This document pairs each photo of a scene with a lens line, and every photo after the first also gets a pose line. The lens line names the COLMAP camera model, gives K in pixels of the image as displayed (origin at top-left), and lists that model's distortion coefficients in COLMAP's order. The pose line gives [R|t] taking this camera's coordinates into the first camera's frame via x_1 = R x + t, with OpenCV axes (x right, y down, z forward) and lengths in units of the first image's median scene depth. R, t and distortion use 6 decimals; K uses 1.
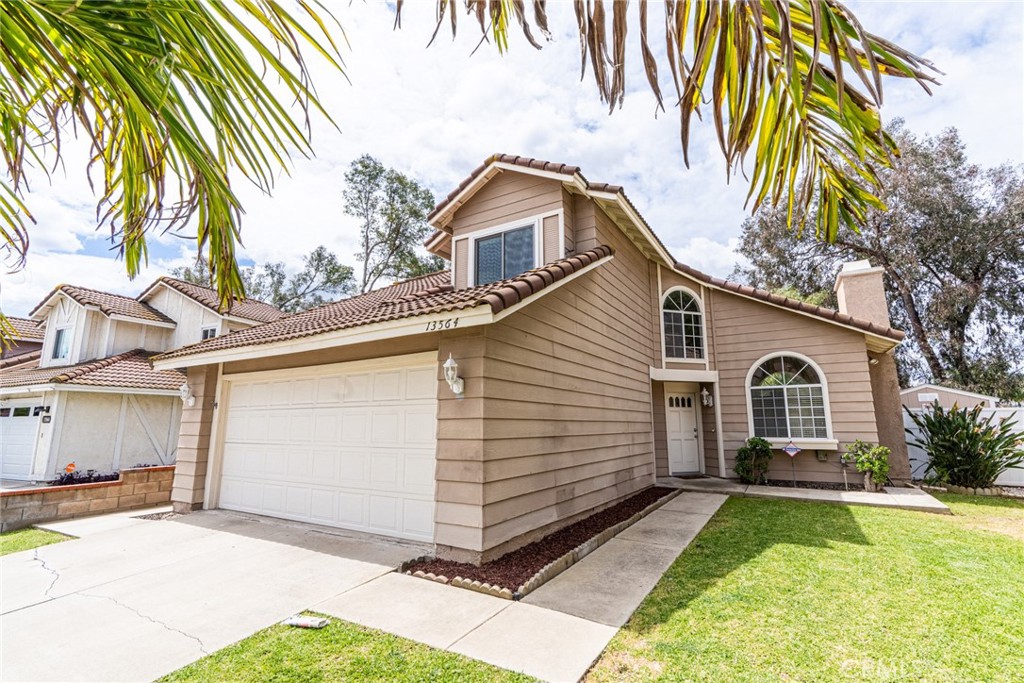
lens RADIAL K [[461.0, 0, 514.7], [0, 461.0, 342.3], [0, 0, 1]] dist [-0.006940, 0.001447]
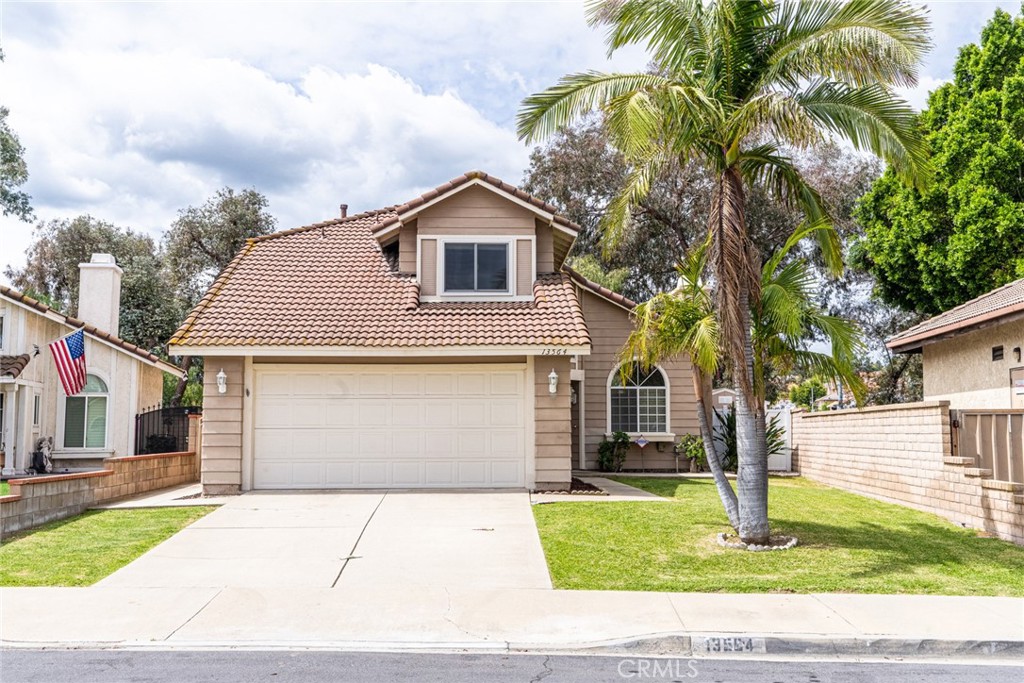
lens RADIAL K [[964.5, 0, 512.0], [0, 964.5, 341.5], [0, 0, 1]] dist [0.001874, -0.005413]
pose [[0.839816, 0.055611, 0.540015, -1.002439], [-0.097177, 0.994072, 0.048758, -0.106463], [-0.534102, -0.093425, 0.840242, -0.850031]]
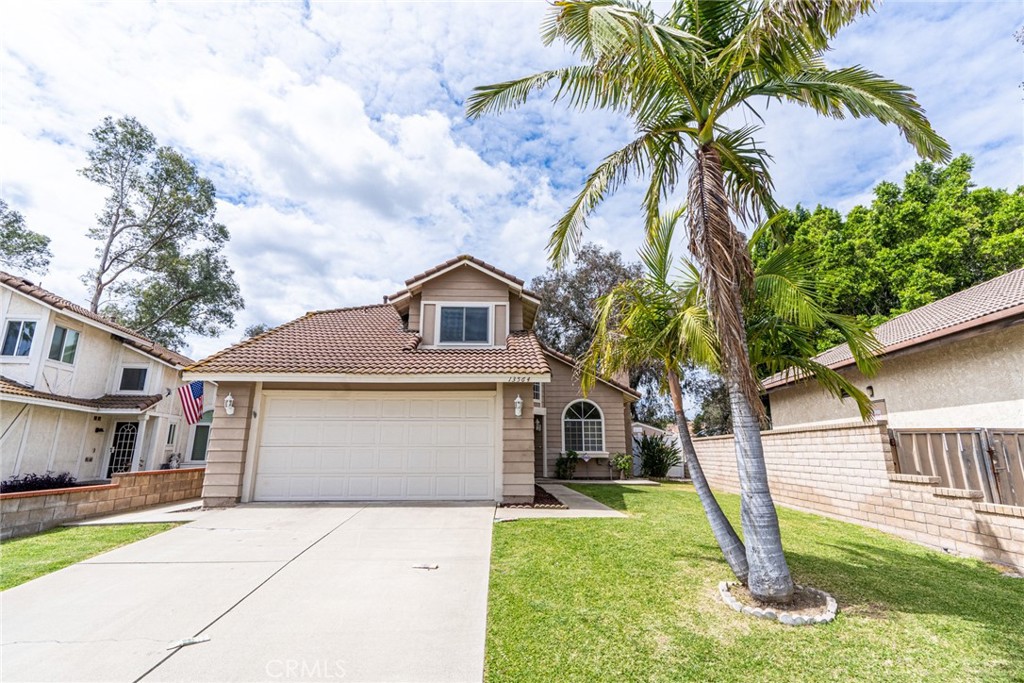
lens RADIAL K [[461.0, 0, 514.7], [0, 461.0, 342.3], [0, 0, 1]] dist [-0.006940, 0.001447]
pose [[0.836568, 0.132761, 0.531534, -0.563328], [-0.099890, 0.990894, -0.090281, -0.007175], [-0.538680, 0.022431, 0.842212, -0.283956]]
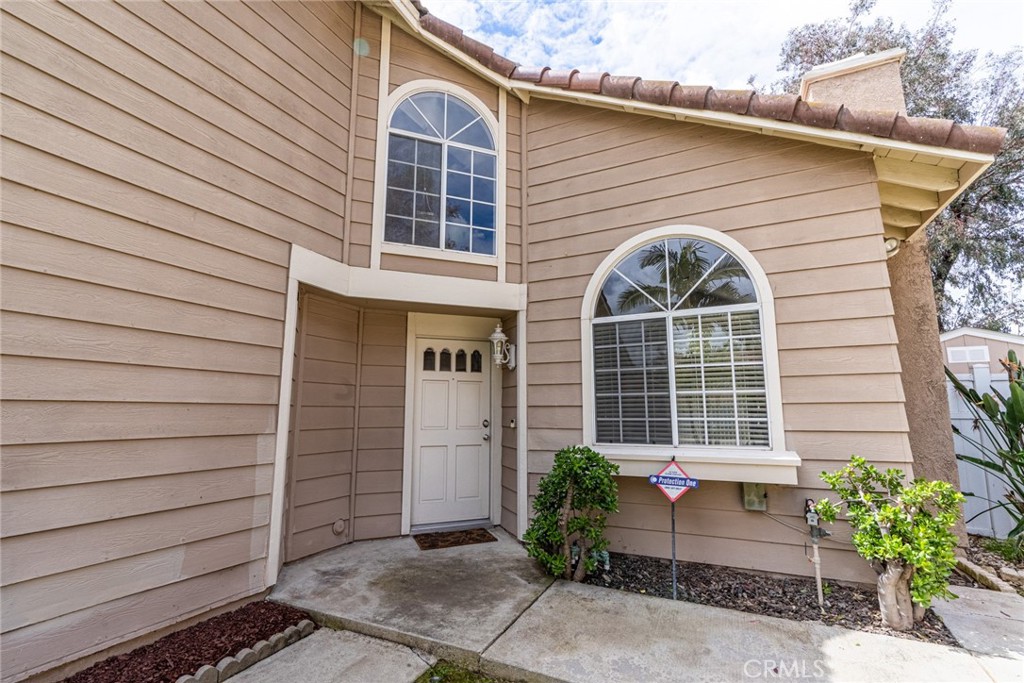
lens RADIAL K [[458.3, 0, 512.0], [0, 458.3, 341.5], [0, 0, 1]] dist [-0.013845, 0.000082]
pose [[0.996686, 0.011507, 0.080525, 0.445545], [-0.013525, 0.999607, 0.024563, 0.117773], [-0.080211, -0.025571, 0.996450, 0.657335]]
